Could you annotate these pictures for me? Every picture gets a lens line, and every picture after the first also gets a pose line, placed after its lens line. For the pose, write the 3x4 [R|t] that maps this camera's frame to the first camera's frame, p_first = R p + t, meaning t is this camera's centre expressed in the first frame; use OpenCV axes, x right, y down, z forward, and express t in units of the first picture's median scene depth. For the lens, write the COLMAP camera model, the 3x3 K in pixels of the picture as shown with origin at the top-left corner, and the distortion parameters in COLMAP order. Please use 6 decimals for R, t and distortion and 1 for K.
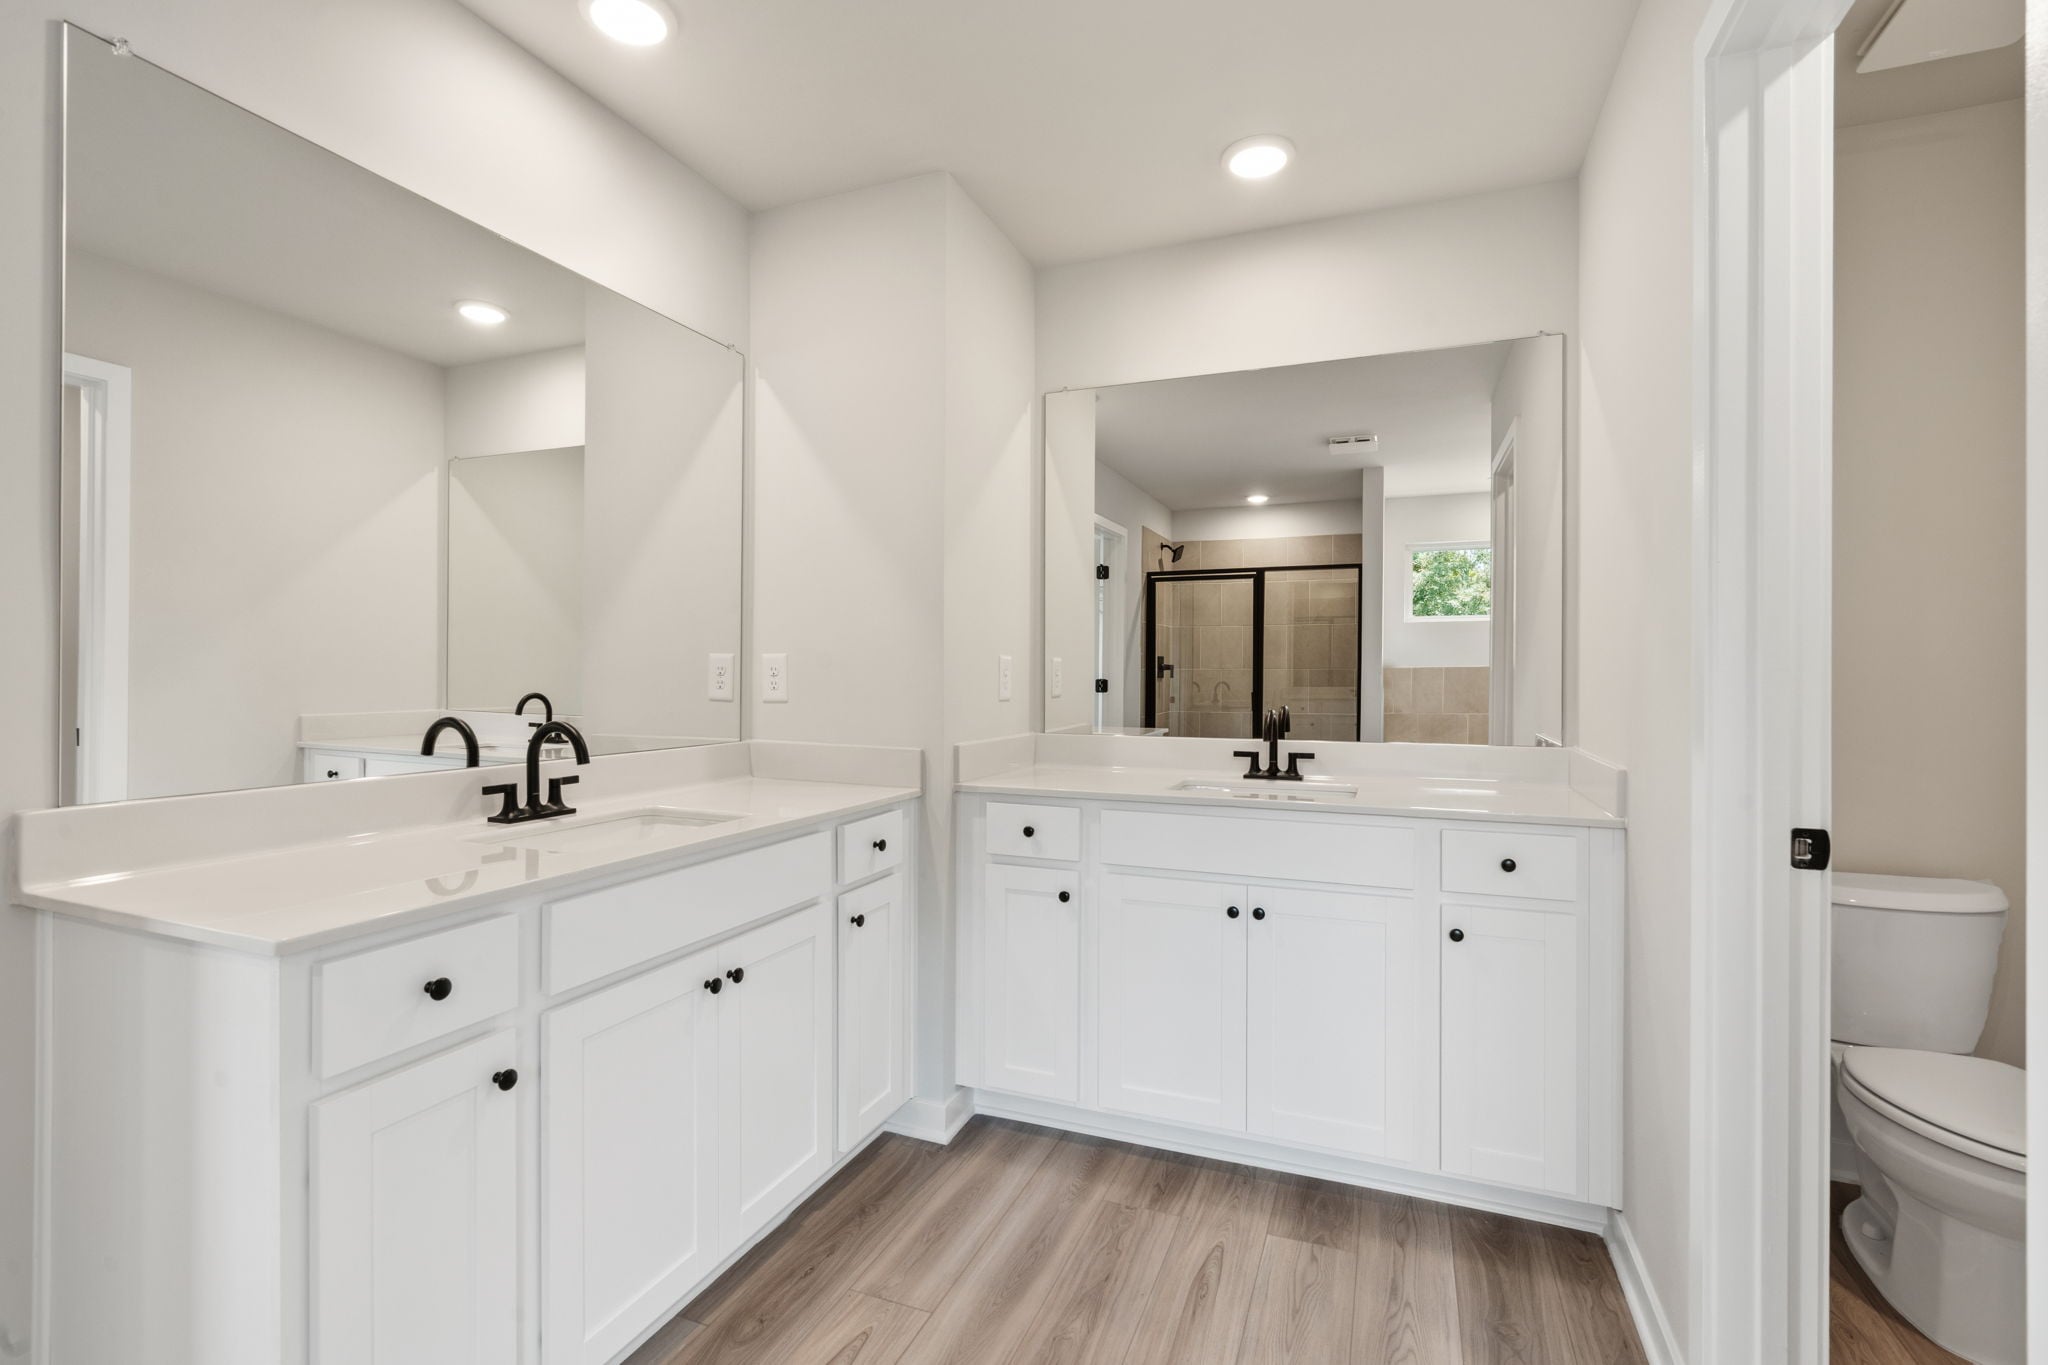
lens RADIAL K [[943.4, 0, 1036.3], [0, 943.4, 680.2], [0, 0, 1]] dist [-0.002905, 0.000527]
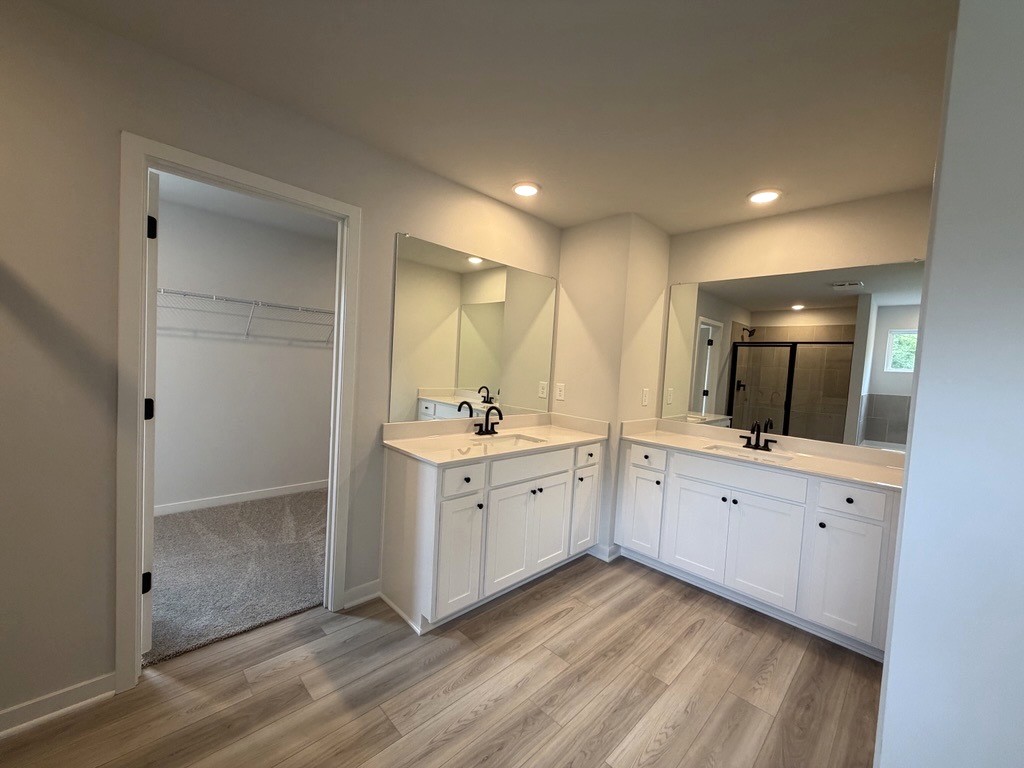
lens RADIAL K [[416.6, 0, 503.8], [0, 416.6, 384.7], [0, 0, 1]] dist [0.003235, 0.000422]
pose [[0.909770, 0.066856, -0.409693, 0.103569], [-0.054258, 0.997630, 0.042312, -0.082309], [0.411551, -0.016265, 0.911242, -0.282552]]
